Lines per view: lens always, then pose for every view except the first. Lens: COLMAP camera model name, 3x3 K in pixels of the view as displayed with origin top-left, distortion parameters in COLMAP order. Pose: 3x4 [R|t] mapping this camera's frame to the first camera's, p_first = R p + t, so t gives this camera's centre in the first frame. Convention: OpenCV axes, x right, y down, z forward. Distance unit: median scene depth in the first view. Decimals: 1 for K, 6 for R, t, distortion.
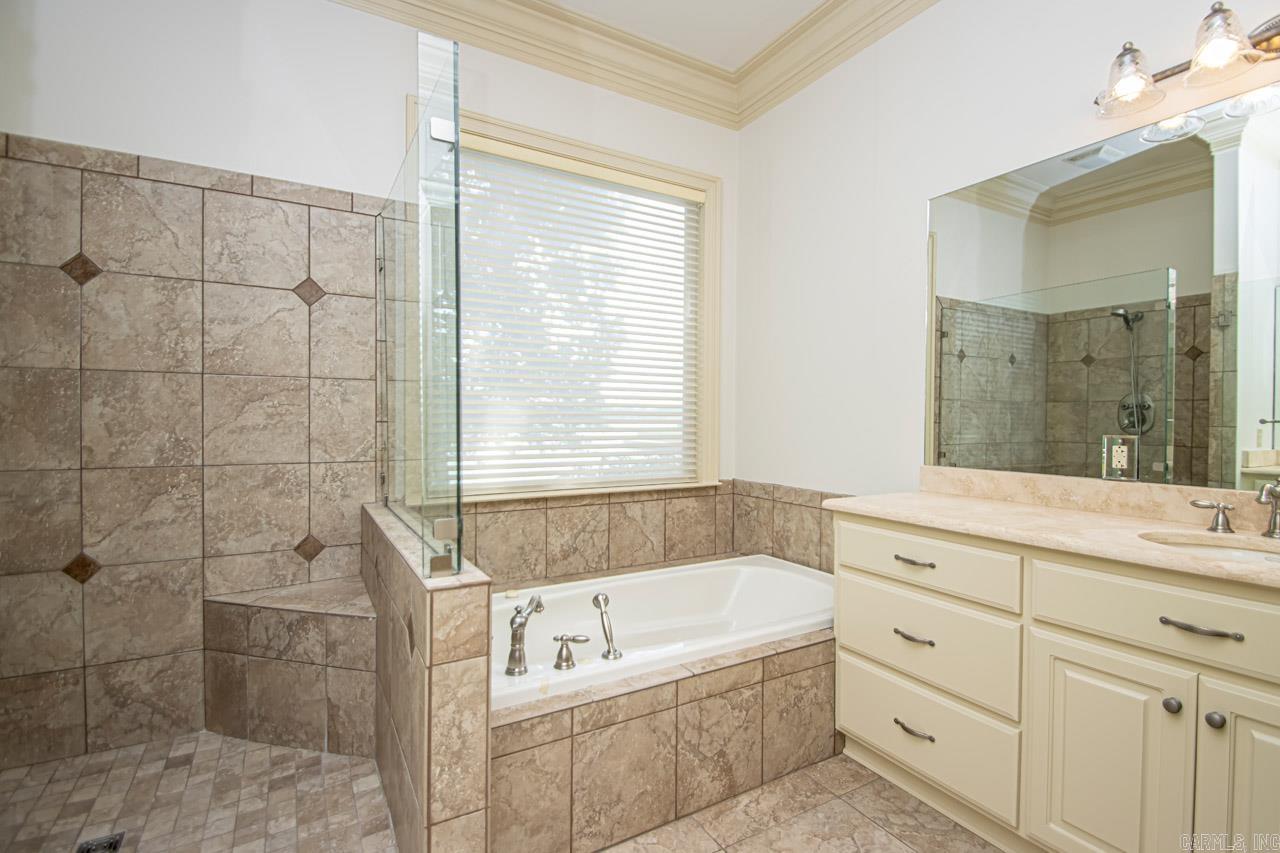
lens RADIAL K [[590.5, 0, 651.8], [0, 590.5, 425.7], [0, 0, 1]] dist [0.008668, -0.012241]
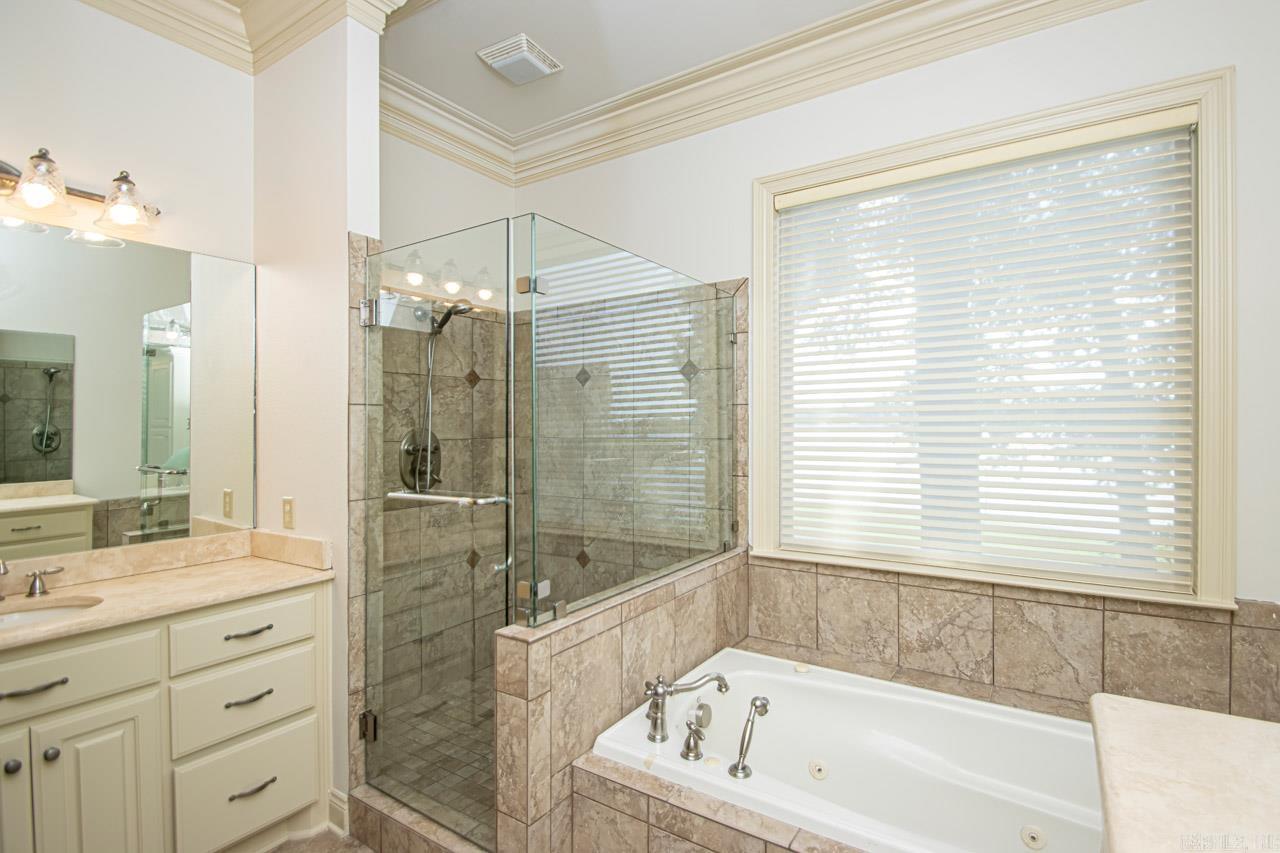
lens RADIAL K [[590.5, 0, 651.8], [0, 590.5, 425.7], [0, 0, 1]] dist [0.008668, -0.012241]
pose [[0.457833, -0.011156, -0.888968, 0.420723], [-0.003285, 0.999893, -0.014239, -0.075354], [0.889032, 0.009439, 0.457748, 0.293731]]
